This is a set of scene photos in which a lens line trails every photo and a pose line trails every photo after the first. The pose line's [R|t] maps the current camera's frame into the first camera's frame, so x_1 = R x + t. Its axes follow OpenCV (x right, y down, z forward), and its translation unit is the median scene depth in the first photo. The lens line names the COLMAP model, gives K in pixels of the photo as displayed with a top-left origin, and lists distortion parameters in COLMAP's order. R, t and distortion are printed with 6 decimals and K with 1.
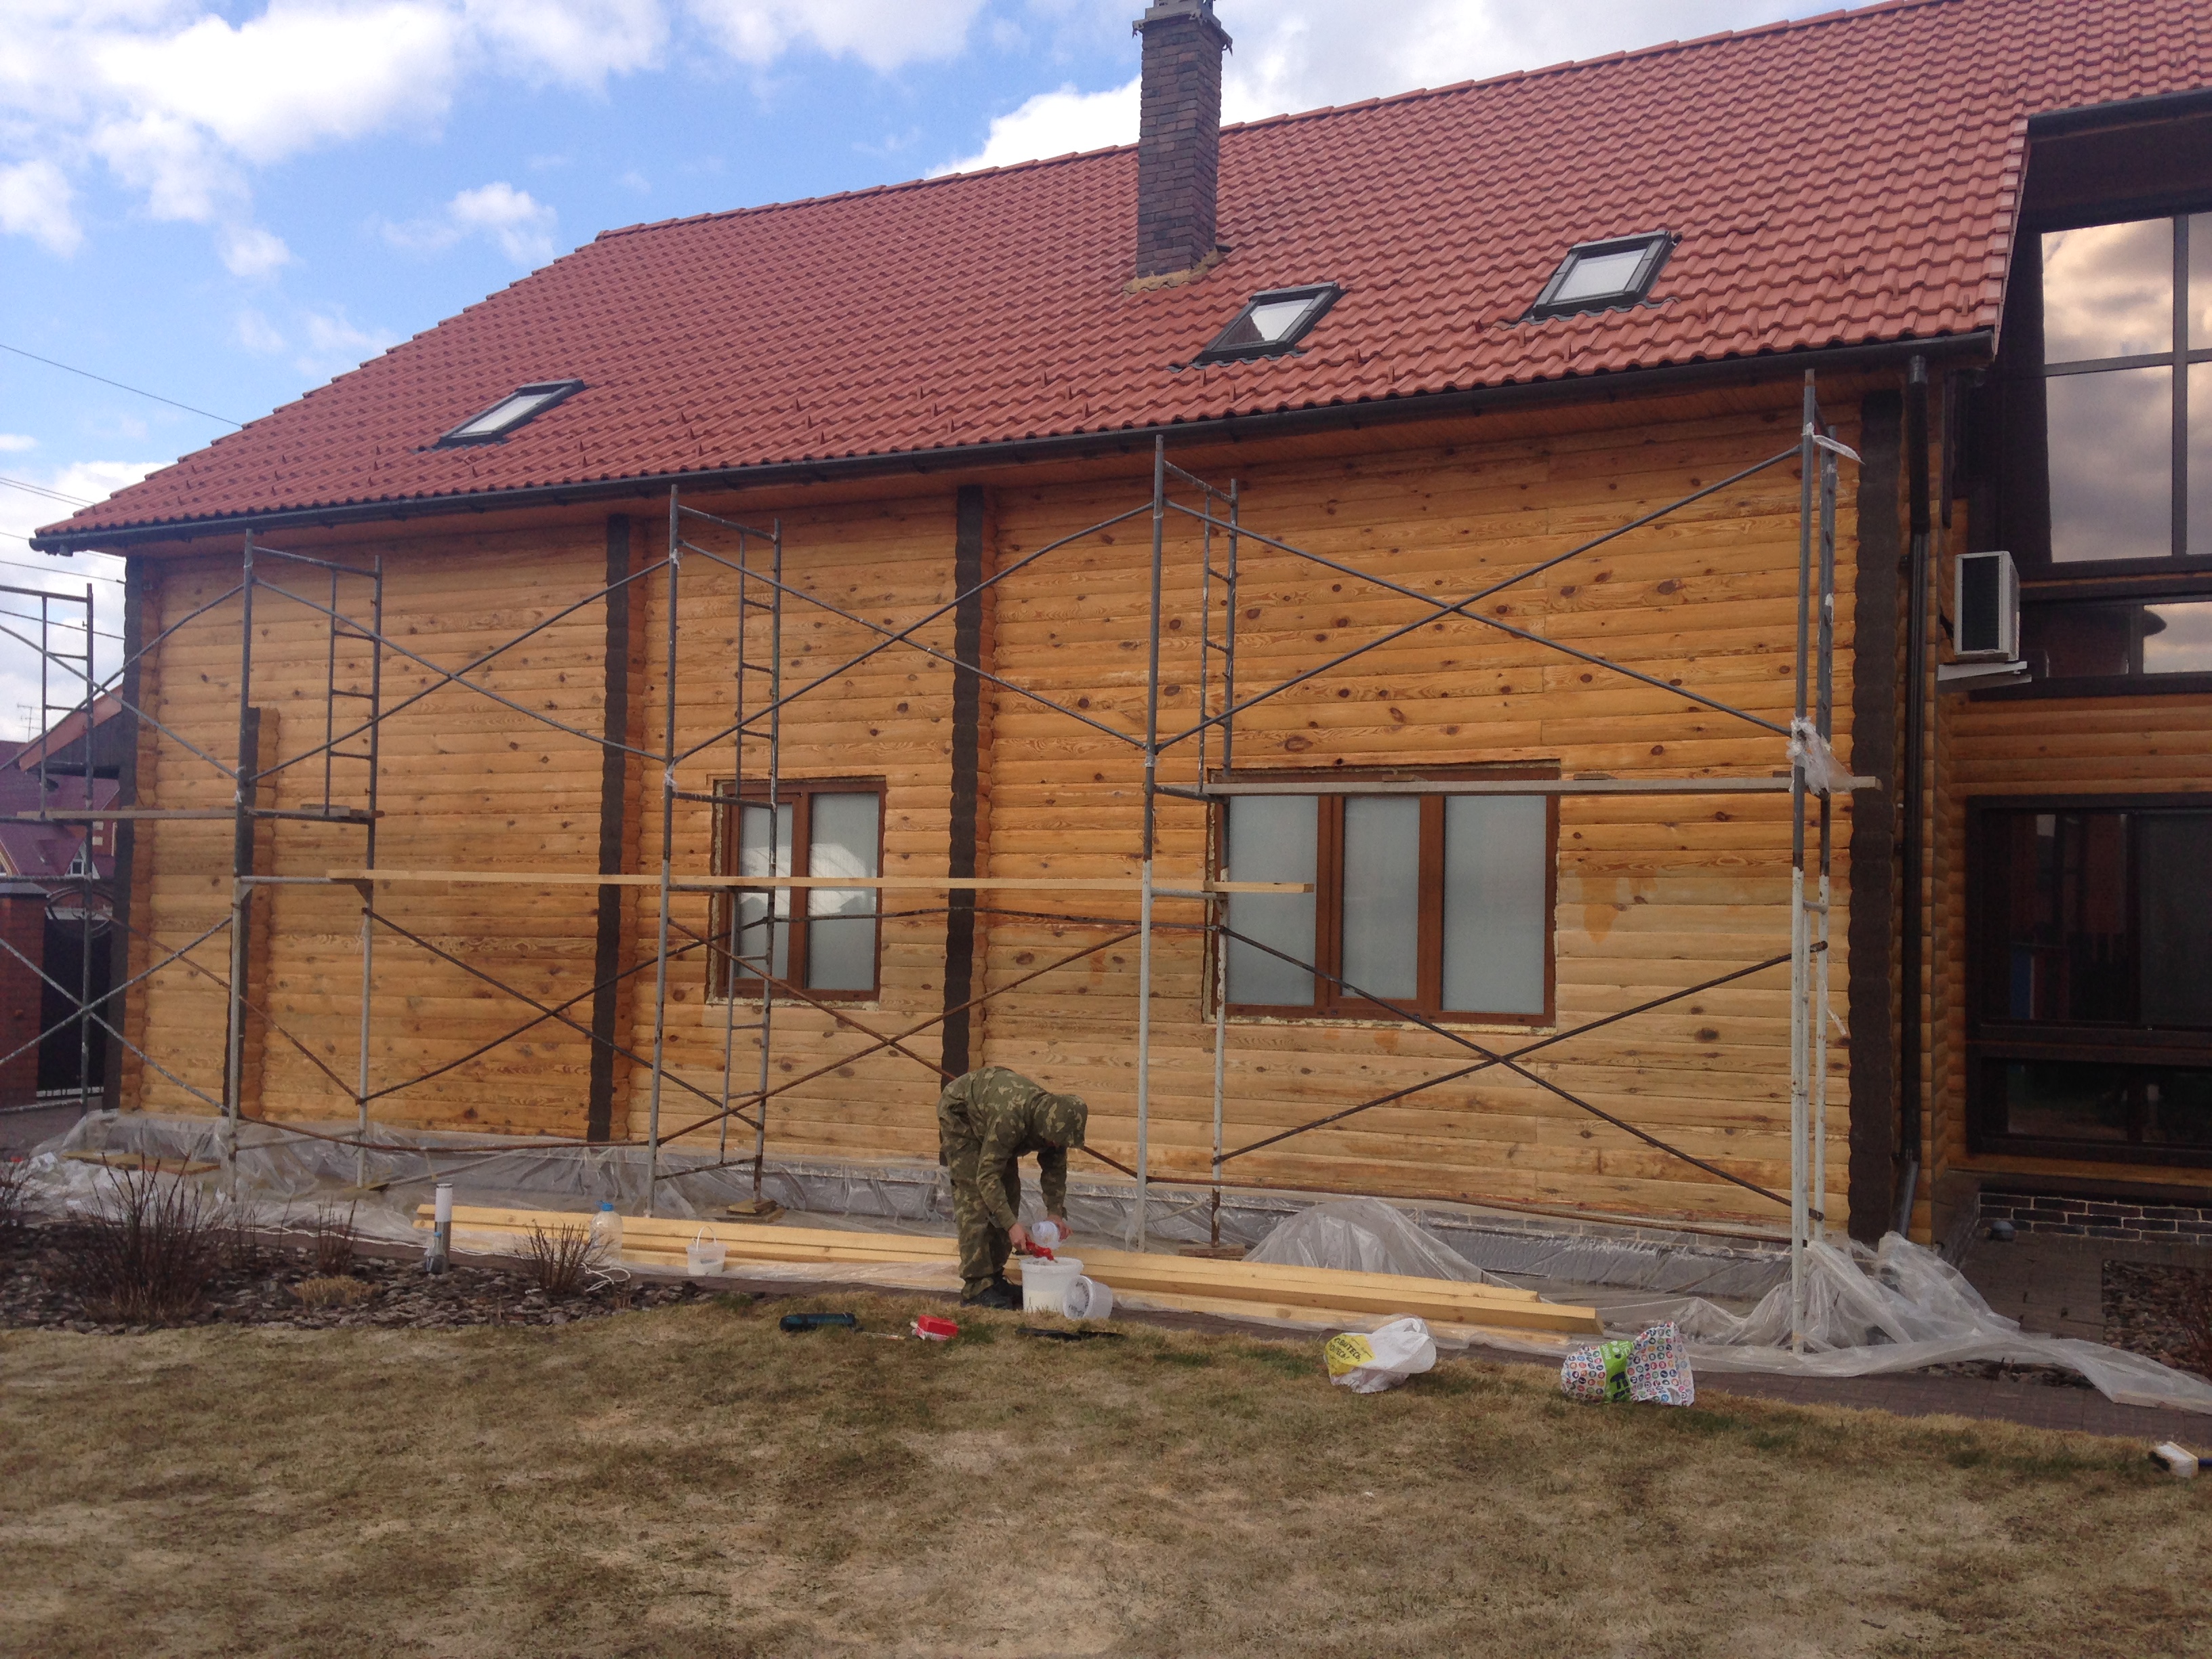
lens RADIAL K [[2046.0, 0, 1106.6], [0, 2046.0, 829.4], [0, 0, 1]] dist [0.008609, 0.000000]
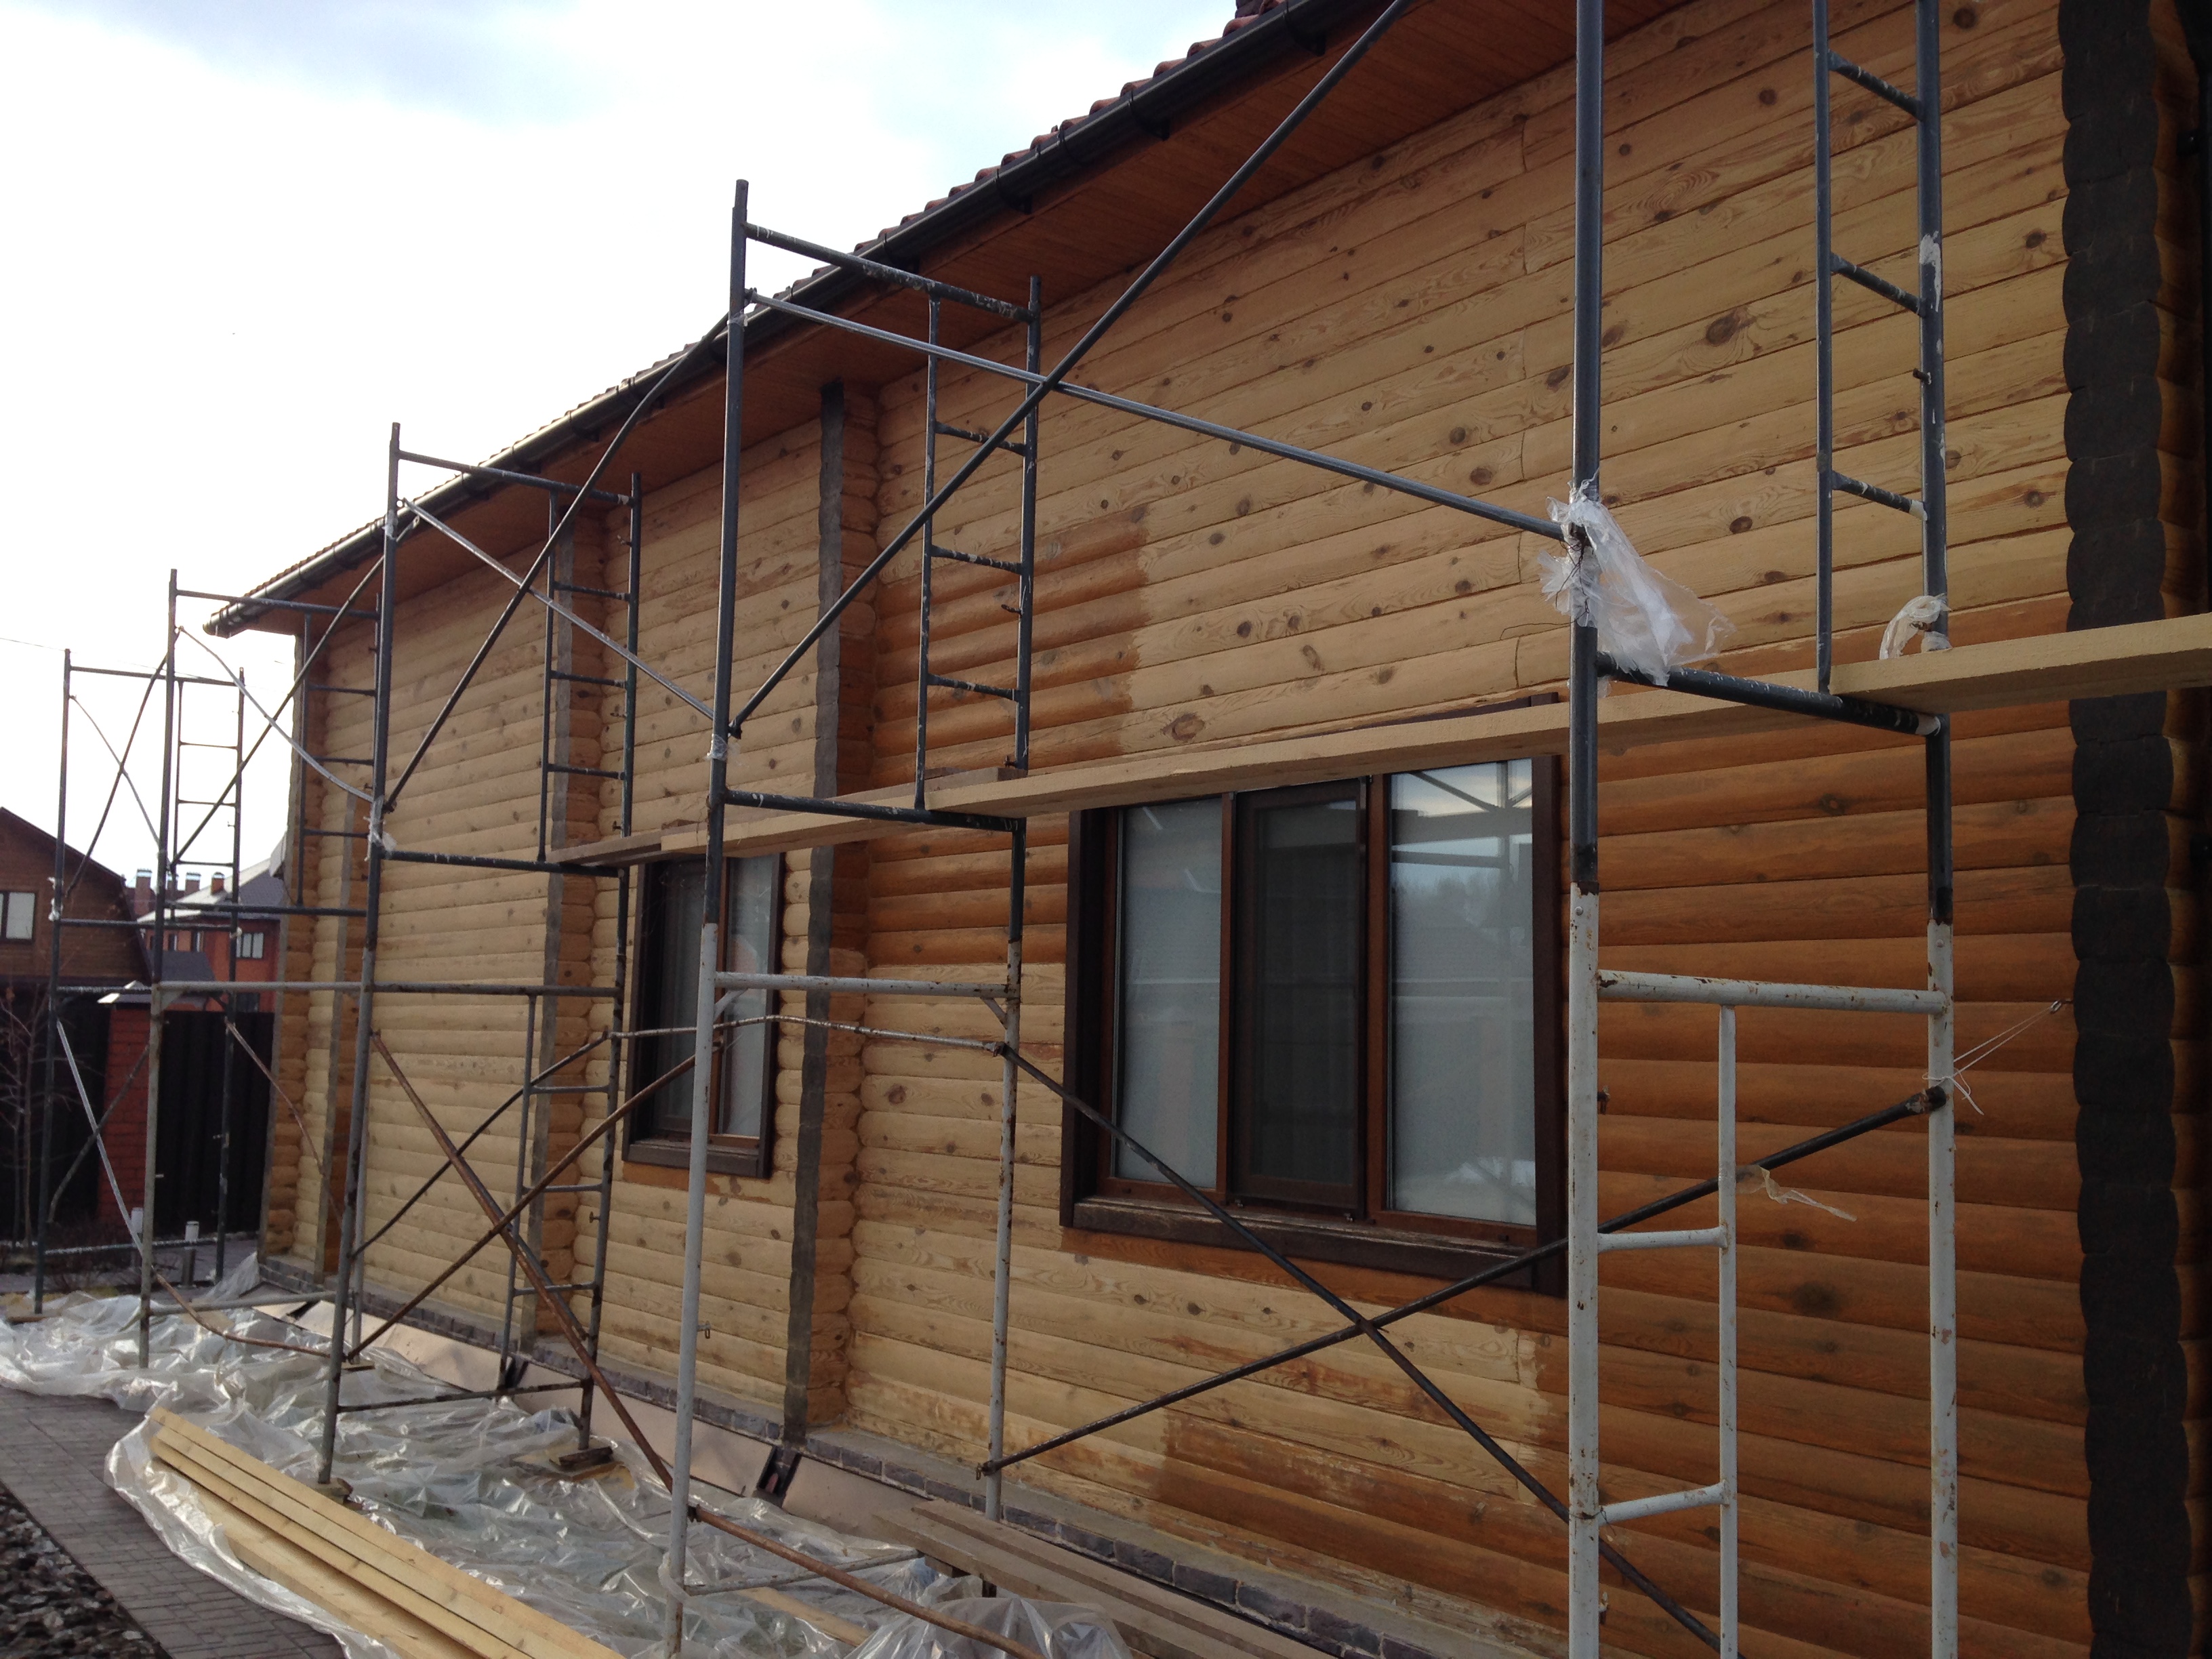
lens RADIAL K [[2046.0, 0, 1107.1], [0, 2046.0, 831.1], [0, 0, 1]] dist [0.008609, 0.000000]
pose [[0.874847, -0.042569, -0.482525, 0.350999], [0.010066, 0.997514, -0.069752, 0.026874], [0.484294, 0.056165, 0.873101, 0.496202]]
